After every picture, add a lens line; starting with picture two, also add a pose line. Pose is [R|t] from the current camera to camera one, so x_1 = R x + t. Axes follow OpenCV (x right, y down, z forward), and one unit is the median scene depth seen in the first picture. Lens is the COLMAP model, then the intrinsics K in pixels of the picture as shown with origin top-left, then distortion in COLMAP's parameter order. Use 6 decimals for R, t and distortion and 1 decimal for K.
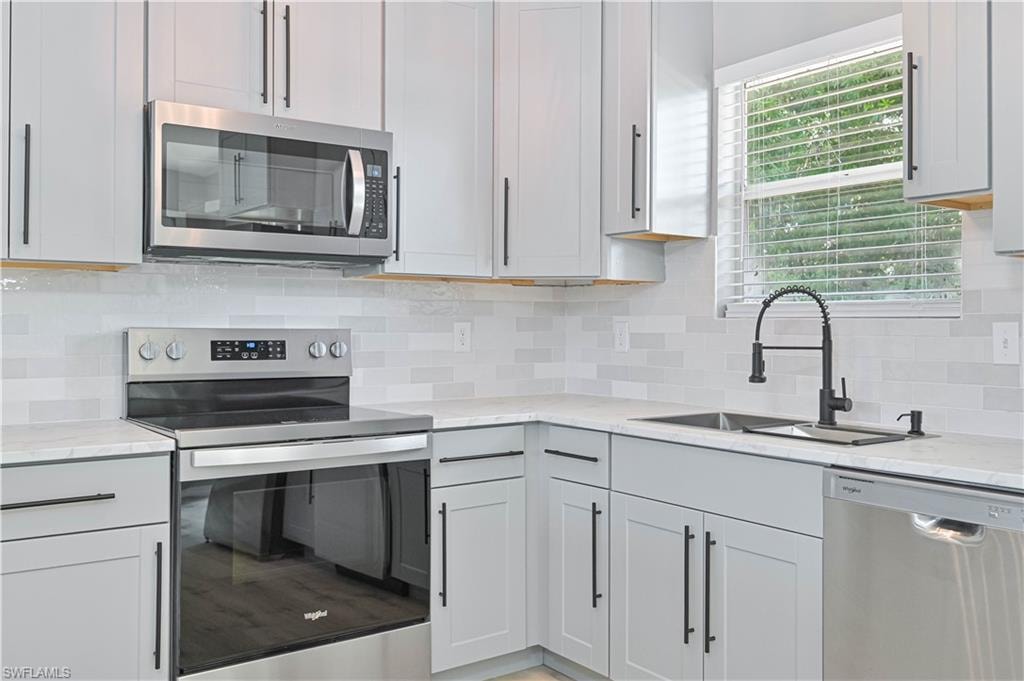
lens RADIAL K [[893.2, 0, 515.9], [0, 893.2, 317.0], [0, 0, 1]] dist [0.010719, 0.005373]
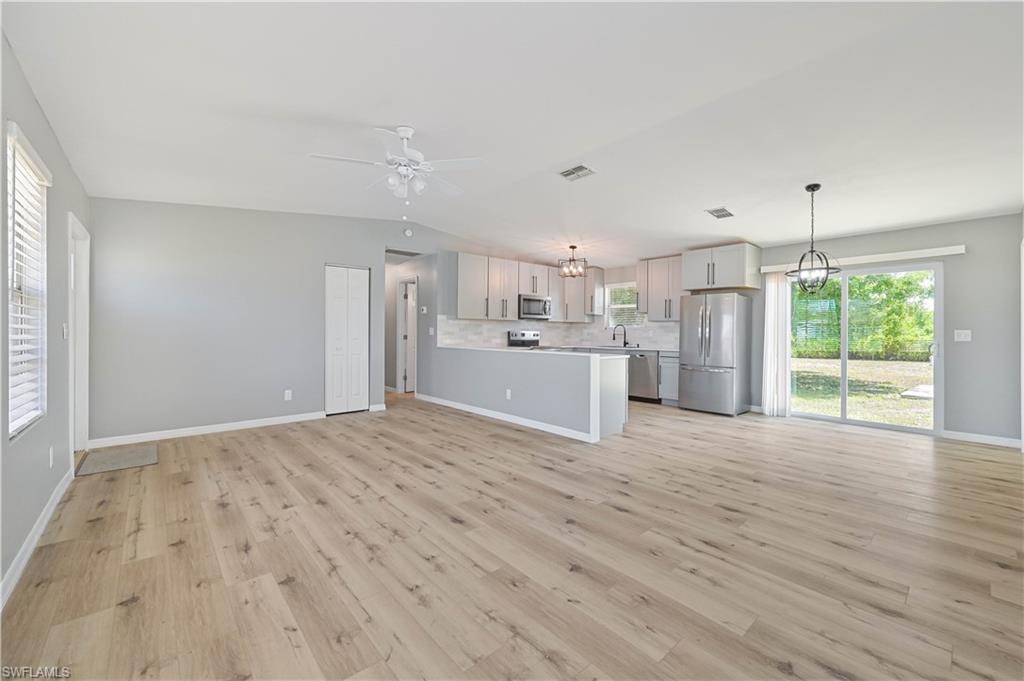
lens RADIAL K [[410.6, 0, 514.7], [0, 410.6, 331.1], [0, 0, 1]] dist [0.000861, 0.000114]
pose [[0.995125, 0.005404, 0.098477, -0.630755], [-0.005948, 0.999969, 0.005236, 0.000280], [-0.098445, -0.005796, 0.995126, -1.601363]]
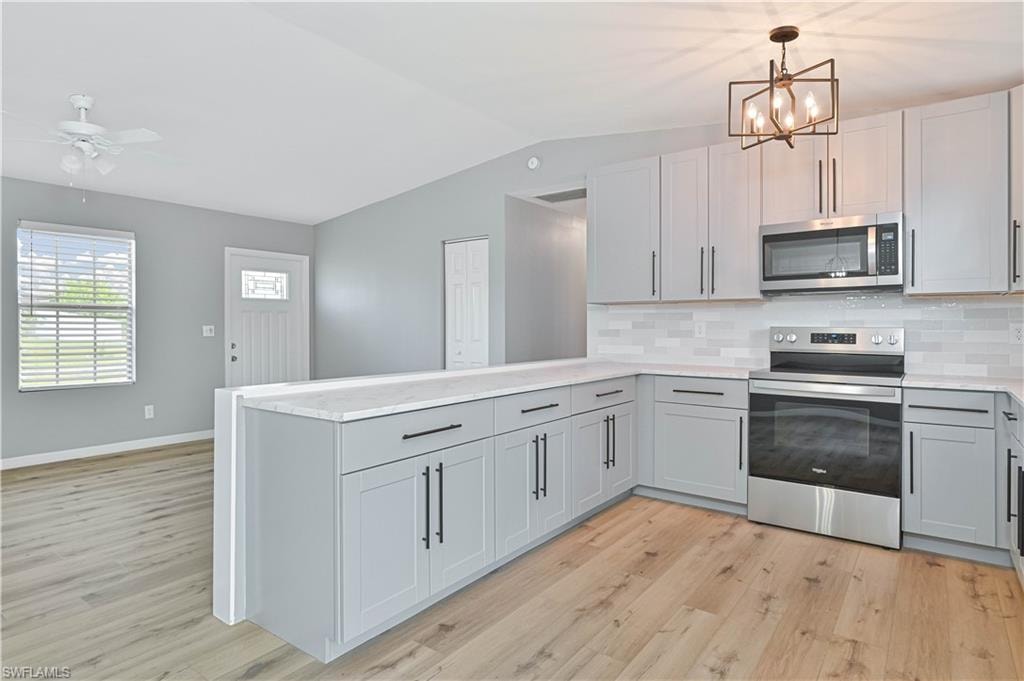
lens RADIAL K [[567.4, 0, 511.1], [0, 567.4, 326.7], [0, 0, 1]] dist [-0.000602, 0.000053]
pose [[0.303475, -0.001246, -0.952839, 0.661539], [0.009154, 0.999957, 0.001607, 0.003368], [0.952795, -0.009210, 0.303473, -0.028880]]
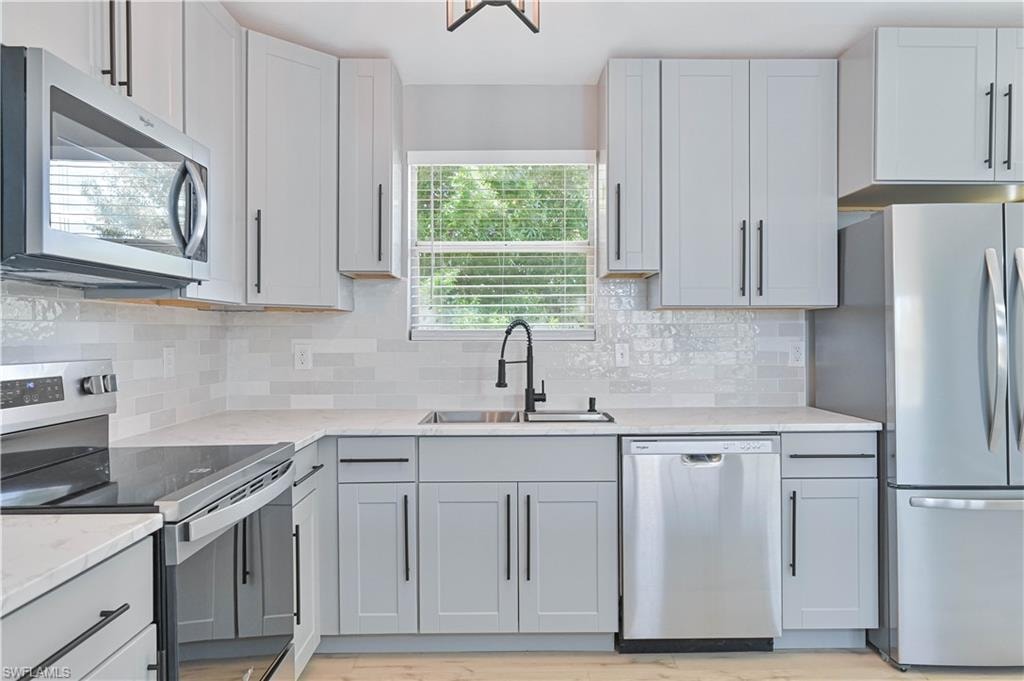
lens RADIAL K [[669.0, 0, 512.0], [0, 669.0, 340.5], [0, 0, 1]] dist [0.000906, 0.000690]
pose [[0.577738, -0.012555, 0.816126, -0.533789], [-0.001577, 0.999863, 0.016498, -0.017263], [-0.816221, -0.010819, 0.577639, 0.334958]]
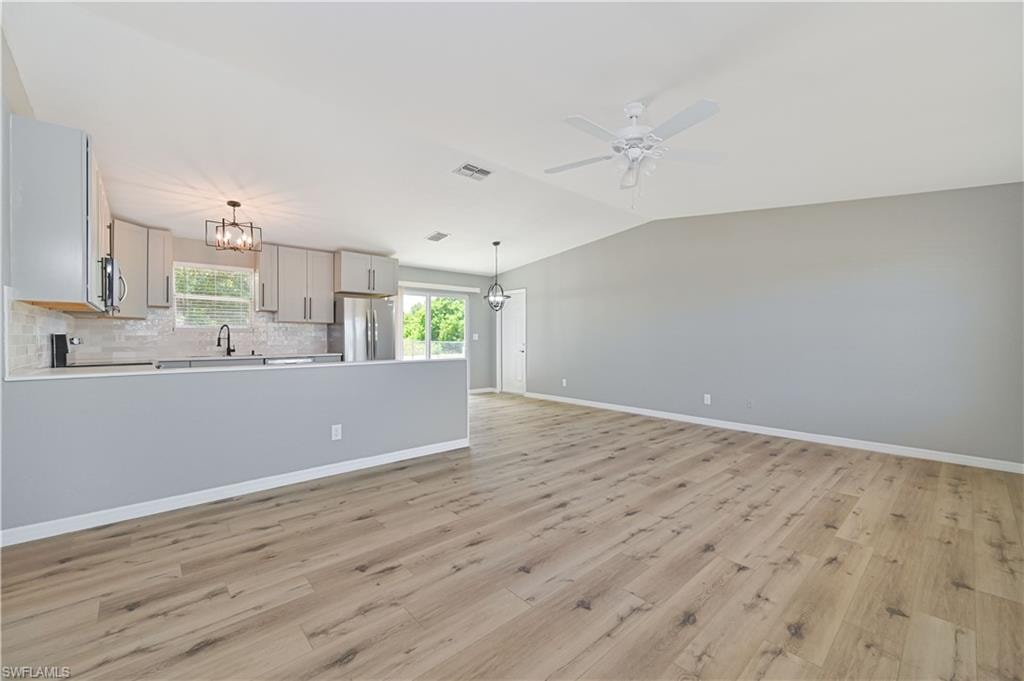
lens RADIAL K [[413.6, 0, 512.0], [0, 413.6, 340.5], [0, 0, 1]] dist [0.000568, 0.000463]
pose [[-0.106967, -0.010771, 0.994204, -1.695793], [-0.008998, 0.999911, 0.009865, 0.010366], [-0.994222, -0.007890, -0.107055, -0.178228]]
